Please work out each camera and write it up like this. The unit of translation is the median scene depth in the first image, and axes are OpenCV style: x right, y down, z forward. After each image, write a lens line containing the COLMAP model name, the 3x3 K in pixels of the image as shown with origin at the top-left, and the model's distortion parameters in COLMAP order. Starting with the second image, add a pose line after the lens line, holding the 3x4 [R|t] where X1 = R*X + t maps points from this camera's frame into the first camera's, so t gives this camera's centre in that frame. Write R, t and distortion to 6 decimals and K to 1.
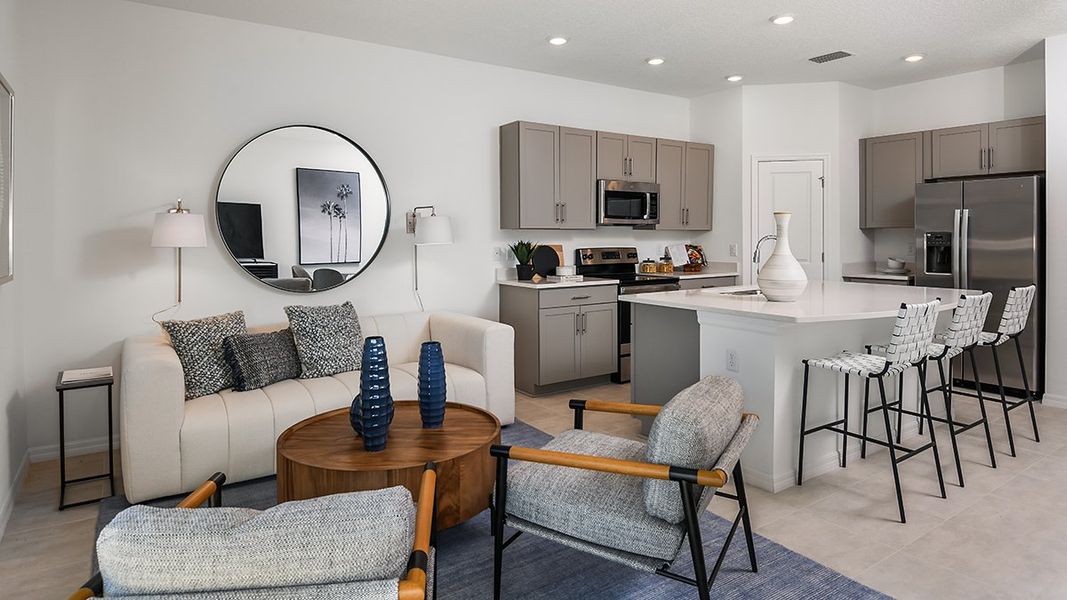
lens RADIAL K [[592.4, 0, 533.5], [0, 592.4, 300.0], [0, 0, 1]] dist [-0.000592, -0.032686]
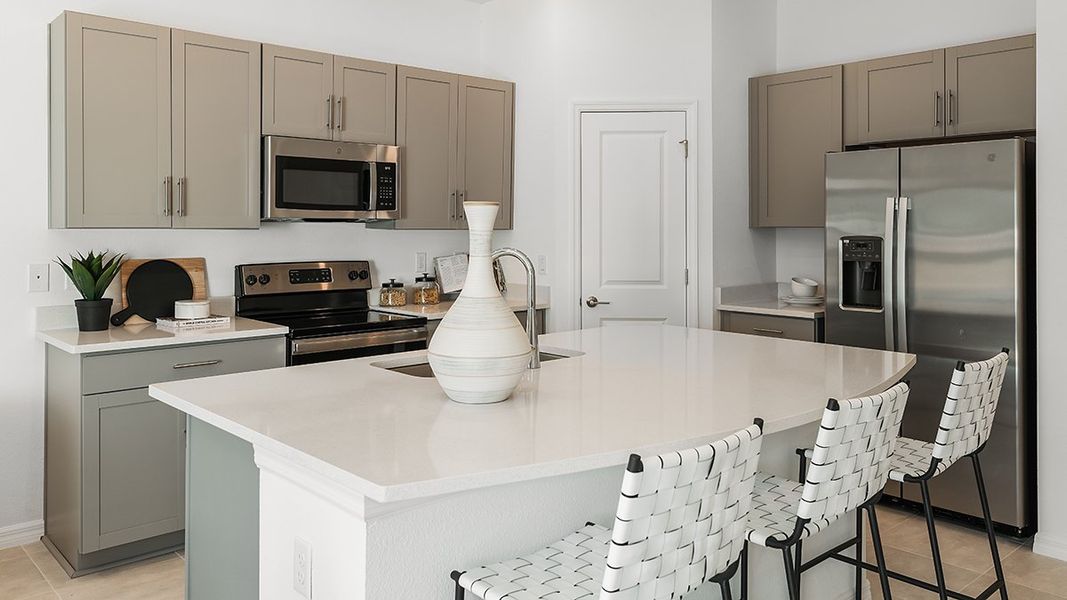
lens RADIAL K [[807.2, 0, 533.5], [0, 807.2, 300.0], [0, 0, 1]] dist [-0.028576, -0.004882]
pose [[0.989830, -0.008341, 0.142013, 0.242810], [0.010982, 0.999781, -0.017824, -0.040242], [-0.141834, 0.019202, 0.989704, 0.253892]]
